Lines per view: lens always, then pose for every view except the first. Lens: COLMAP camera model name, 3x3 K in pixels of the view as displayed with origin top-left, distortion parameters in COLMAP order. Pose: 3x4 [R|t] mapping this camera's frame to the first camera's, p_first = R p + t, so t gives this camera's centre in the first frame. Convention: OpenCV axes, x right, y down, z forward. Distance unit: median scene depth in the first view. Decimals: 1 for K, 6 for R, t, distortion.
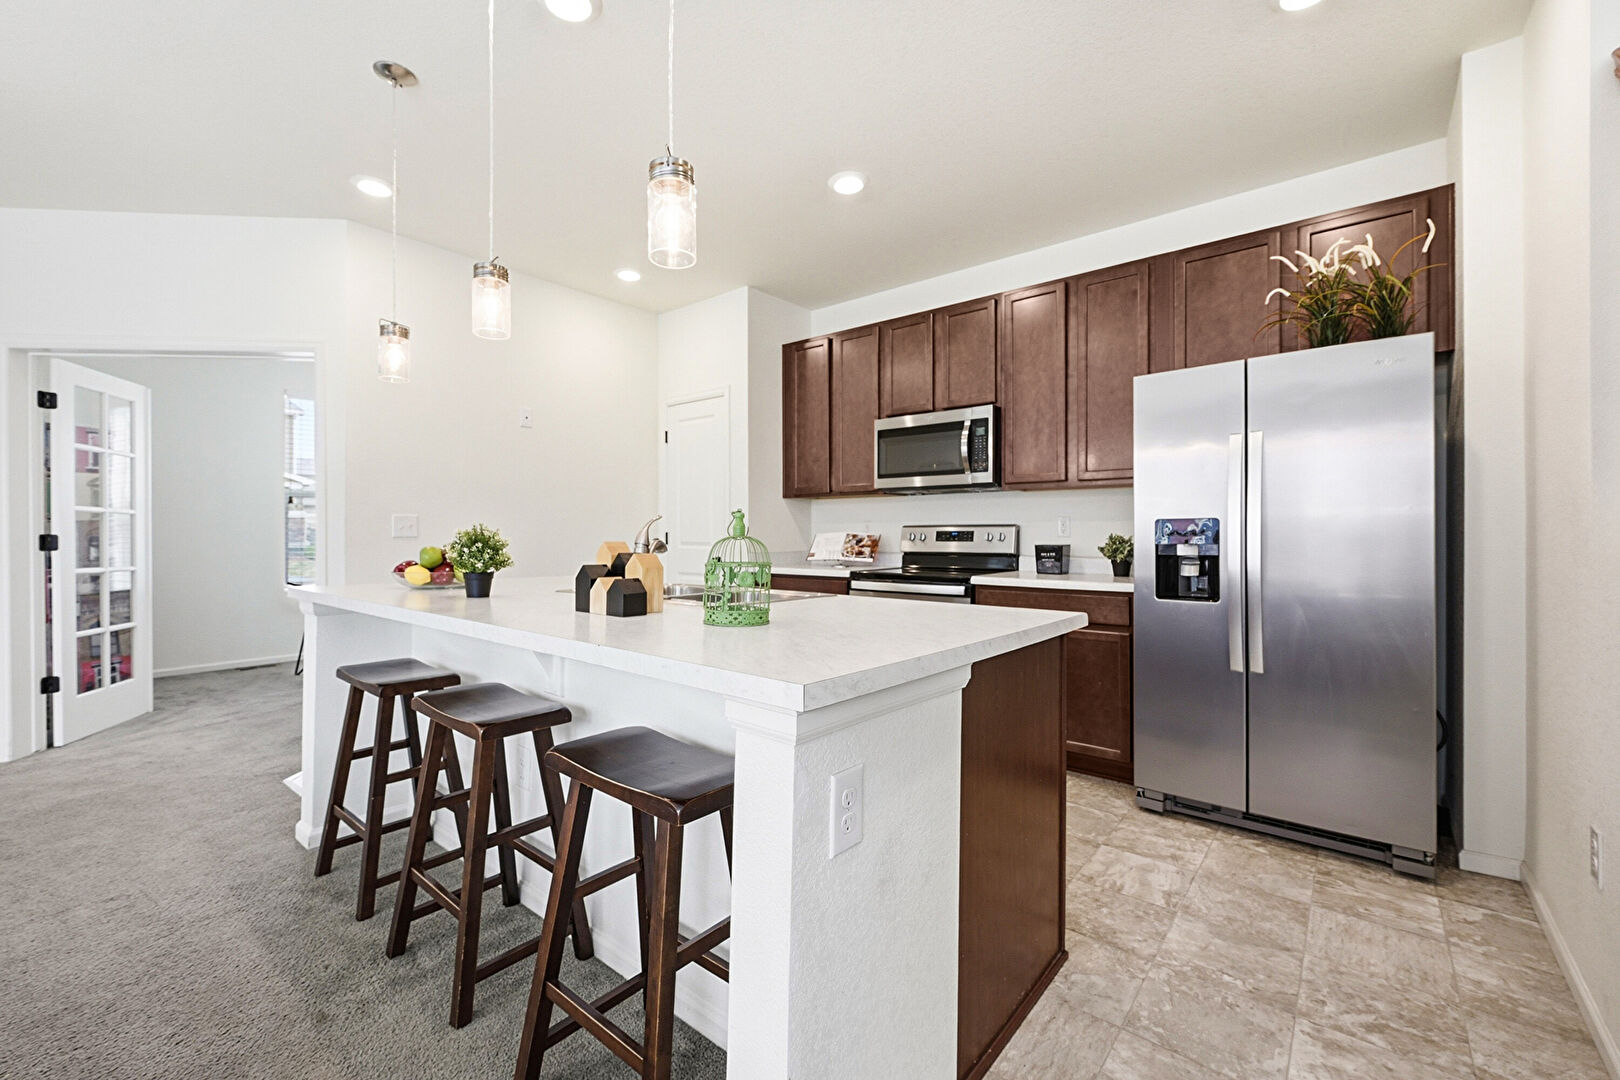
lens RADIAL K [[675.9, 0, 810.4], [0, 675.9, 543.4], [0, 0, 1]] dist [-0.001388, -0.000059]
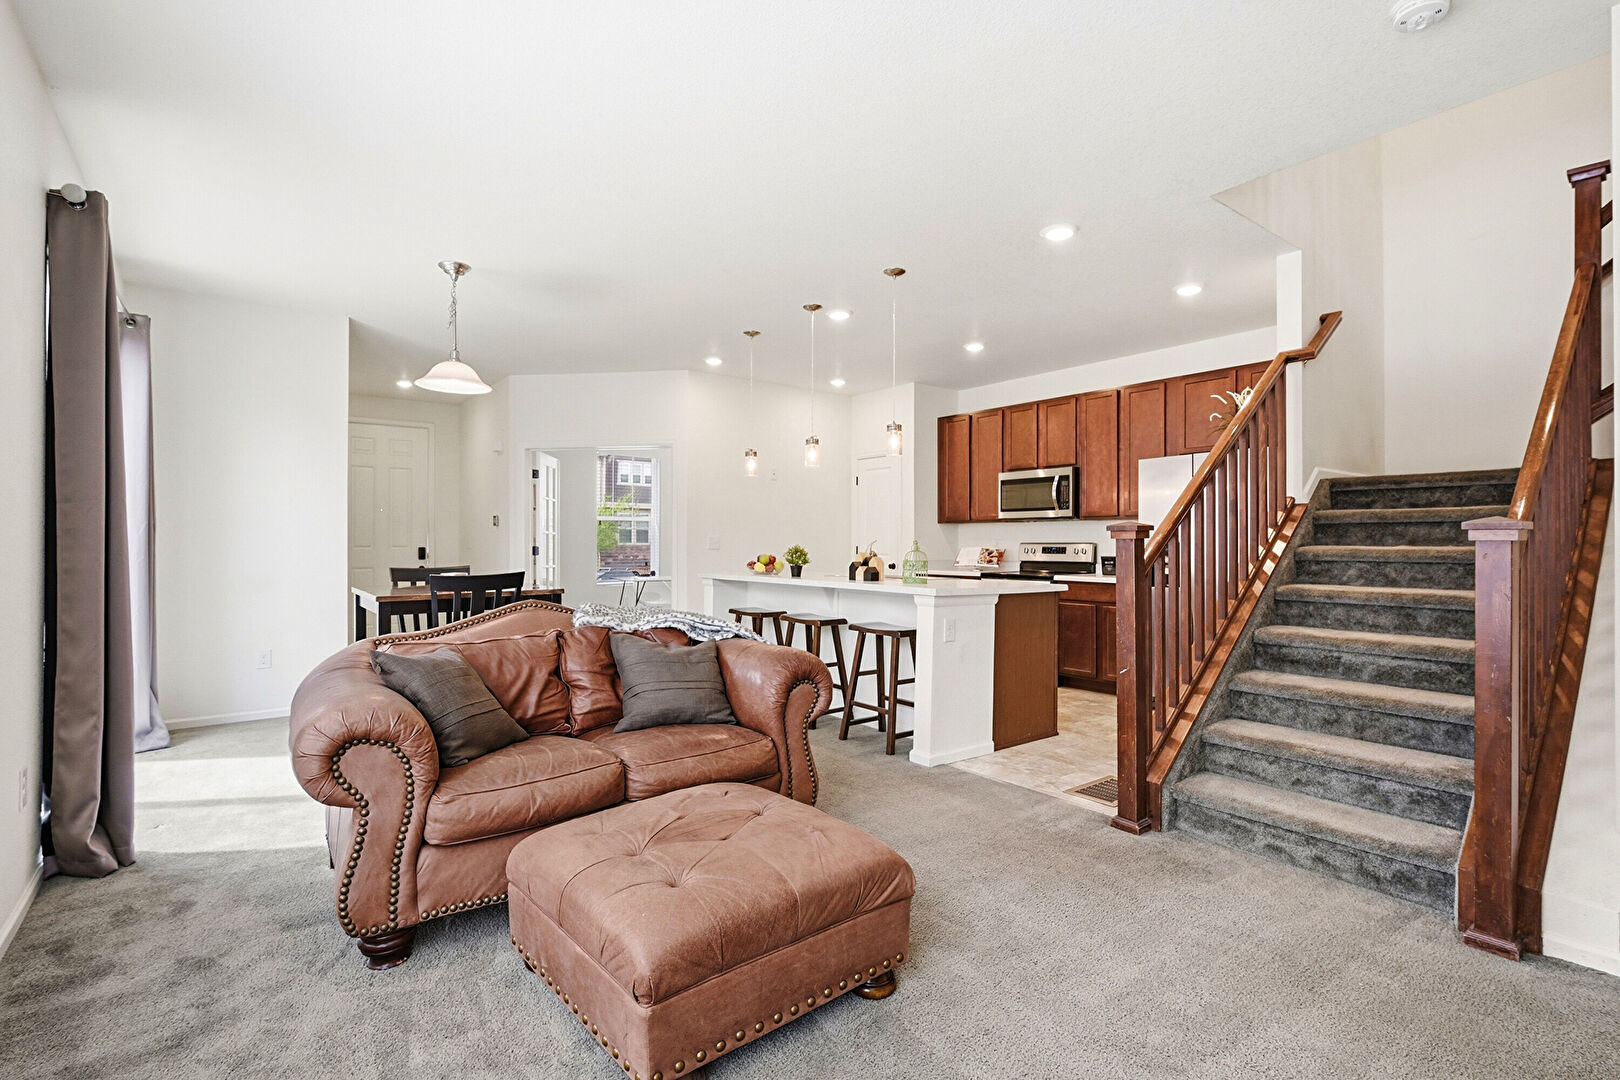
lens RADIAL K [[751.6, 0, 810.0], [0, 751.6, 540.0], [0, 0, 1]] dist [-0.001891, -0.000058]
pose [[0.976279, 0.002133, -0.216505, 0.052658], [-0.006659, 0.999774, -0.020180, 0.004310], [0.216413, 0.021143, 0.976073, -0.817109]]
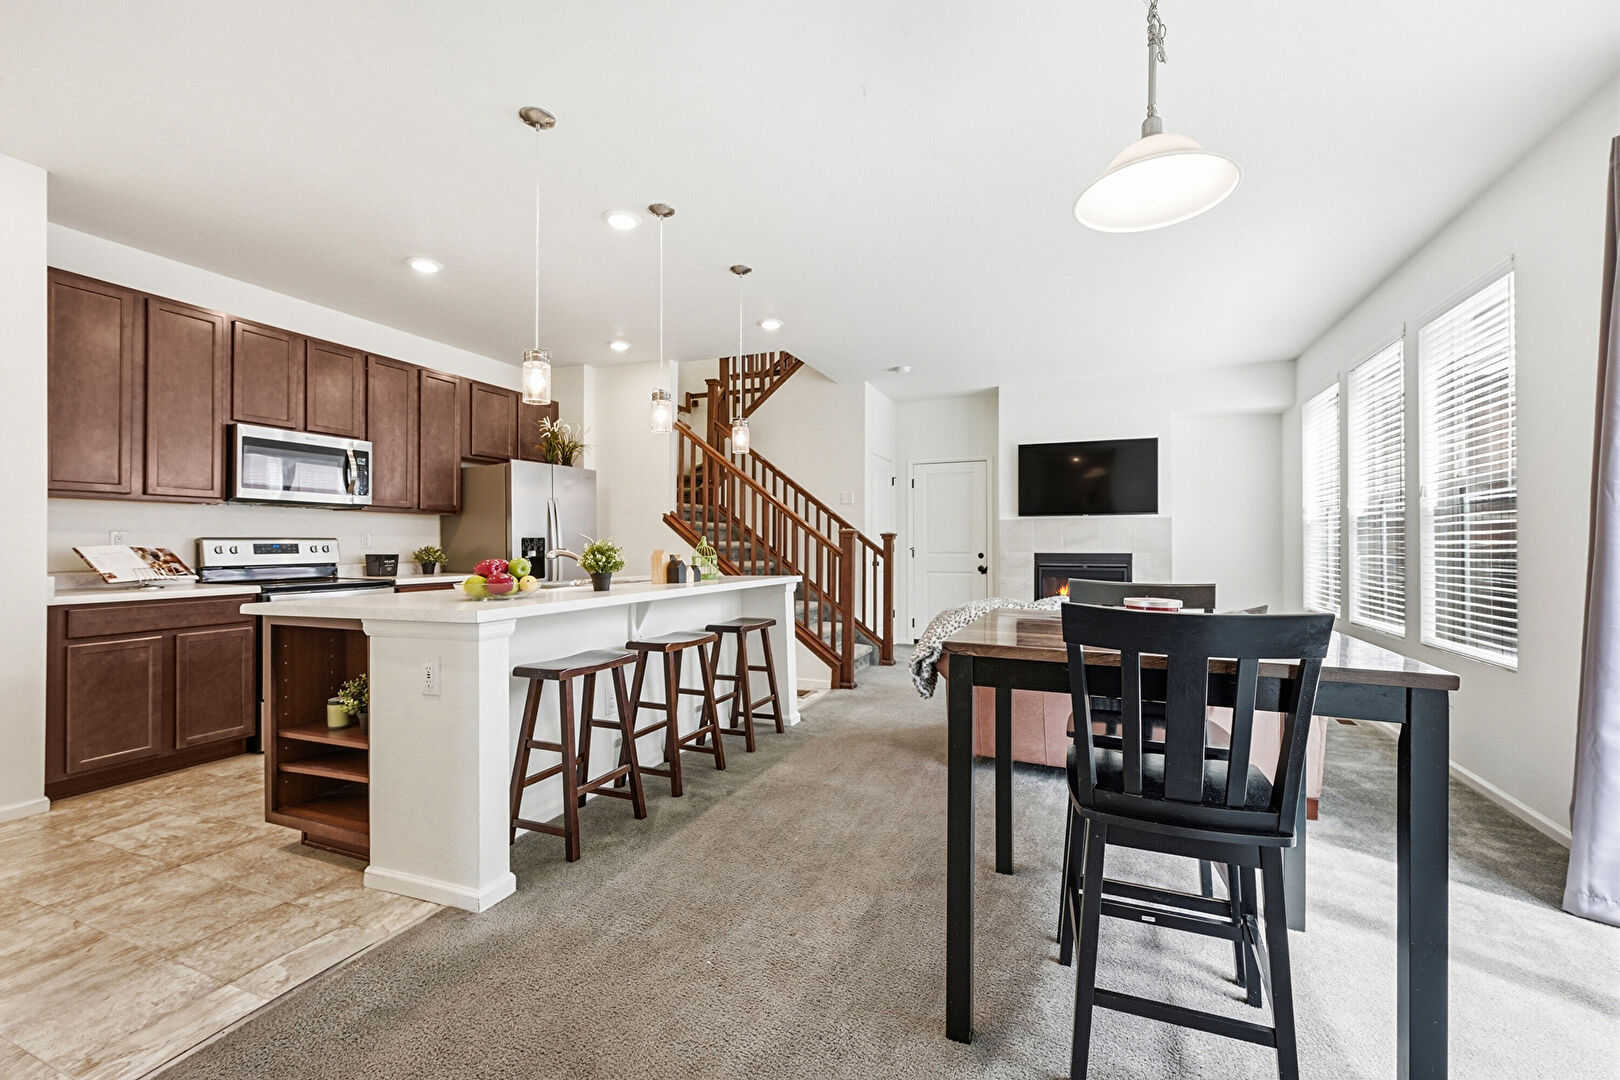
lens RADIAL K [[672.2, 0, 813.2], [0, 672.2, 538.5], [0, 0, 1]] dist [-0.000452, 0.000253]
pose [[-0.302882, 0.008684, 0.952989, -1.134640], [0.015185, 0.999876, -0.004285, -0.010188], [-0.952907, 0.013173, -0.302976, 0.591209]]
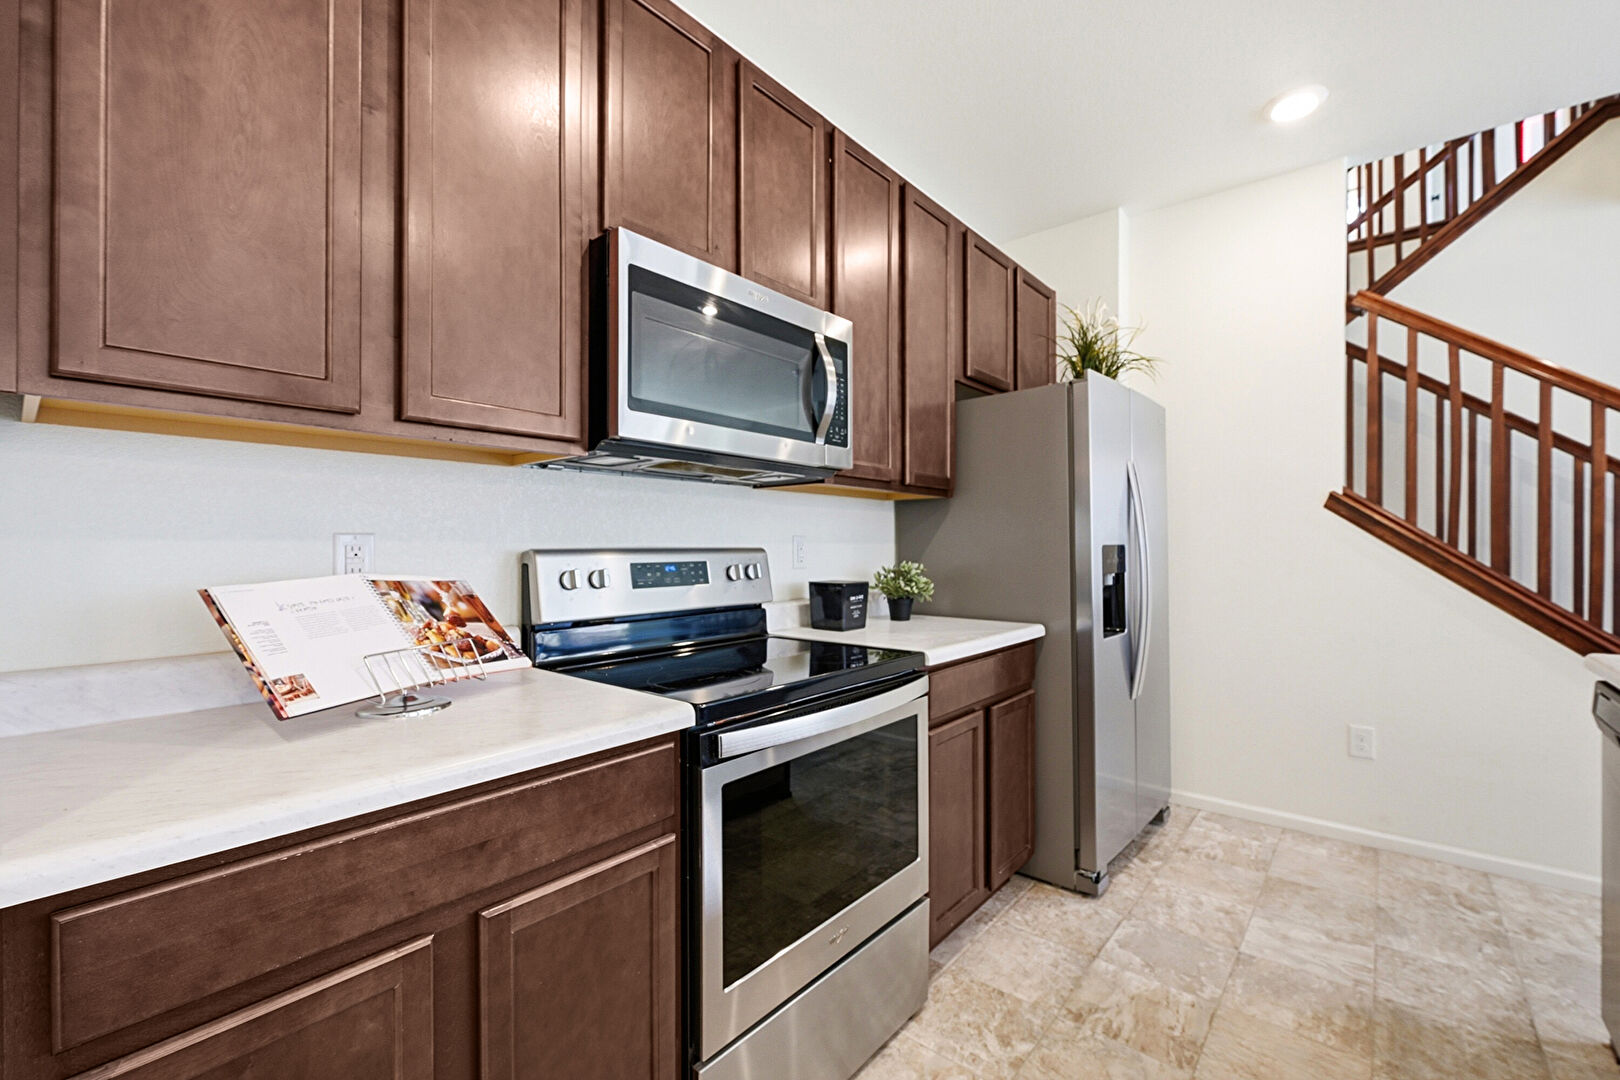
lens RADIAL K [[675.9, 0, 810.4], [0, 675.9, 543.4], [0, 0, 1]] dist [-0.001388, -0.000059]
pose [[0.006490, 0.004226, 0.999970, -0.255170], [0.016824, 0.999849, -0.004335, -0.029917], [-0.999837, 0.016852, 0.006418, 1.012194]]
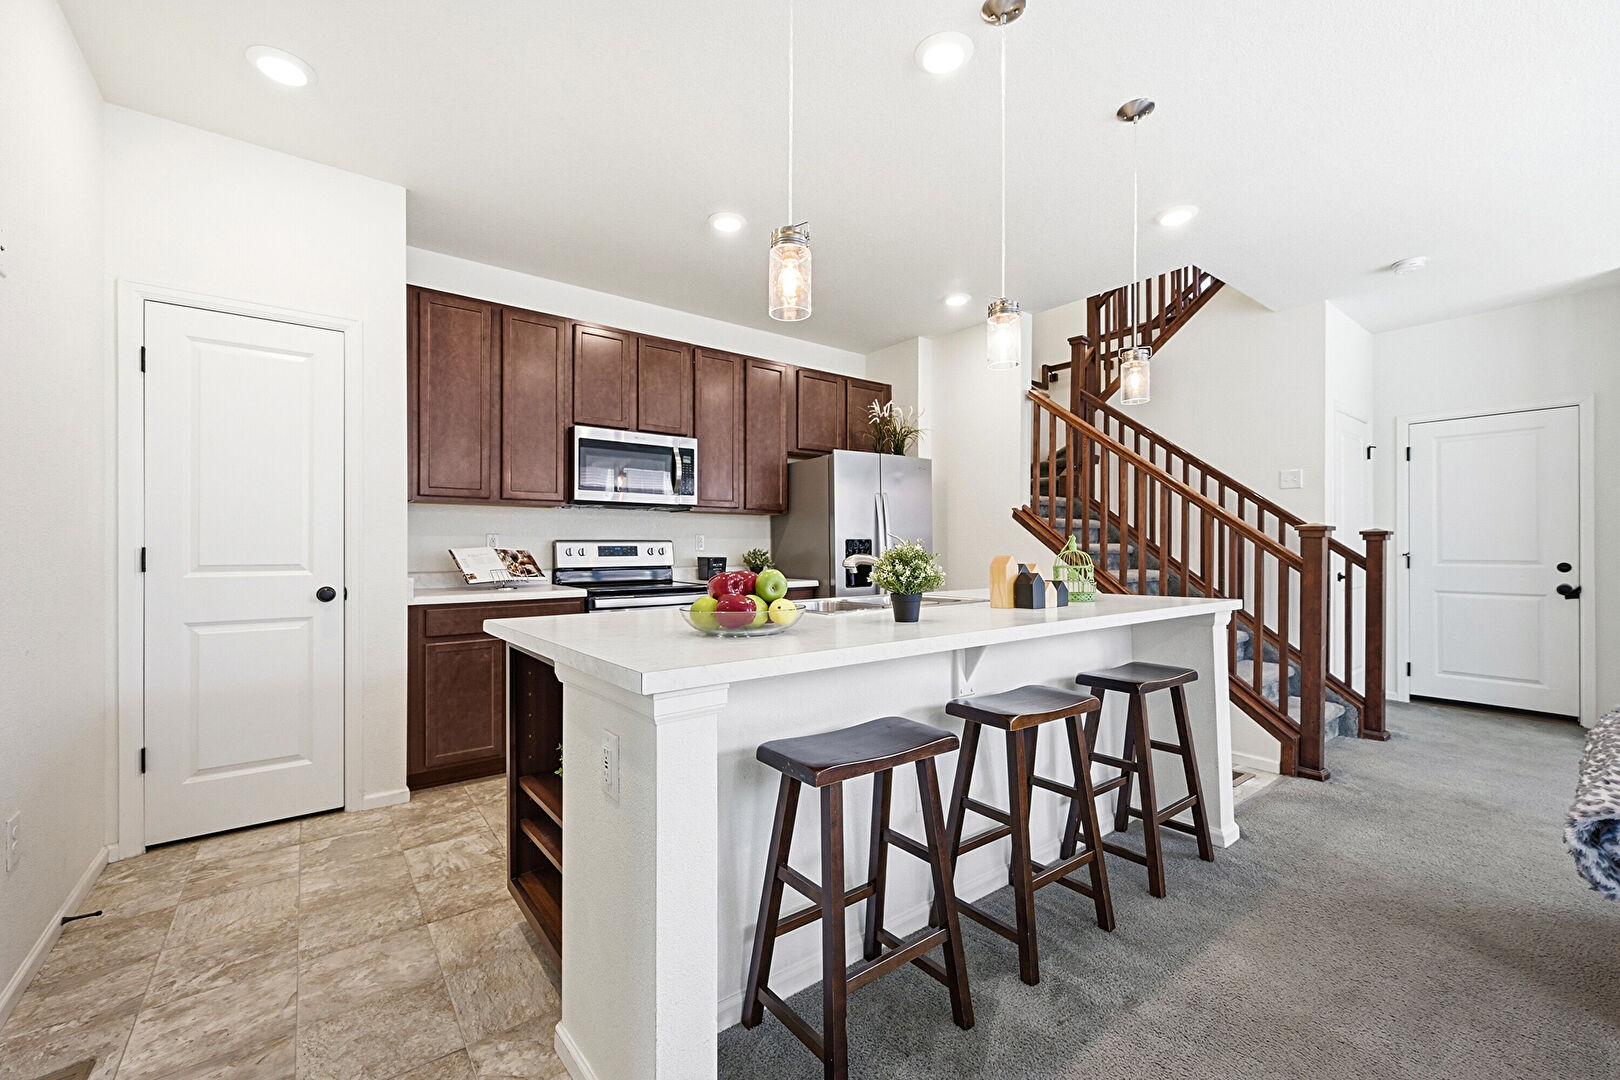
lens RADIAL K [[657.3, 0, 810.6], [0, 657.3, 544.5], [0, 0, 1]] dist [0.000228, -0.000053]
pose [[0.215680, 0.003404, 0.976458, -0.791128], [0.013497, 0.999888, -0.006467, -0.011090], [-0.976371, 0.014574, 0.215609, 0.551879]]
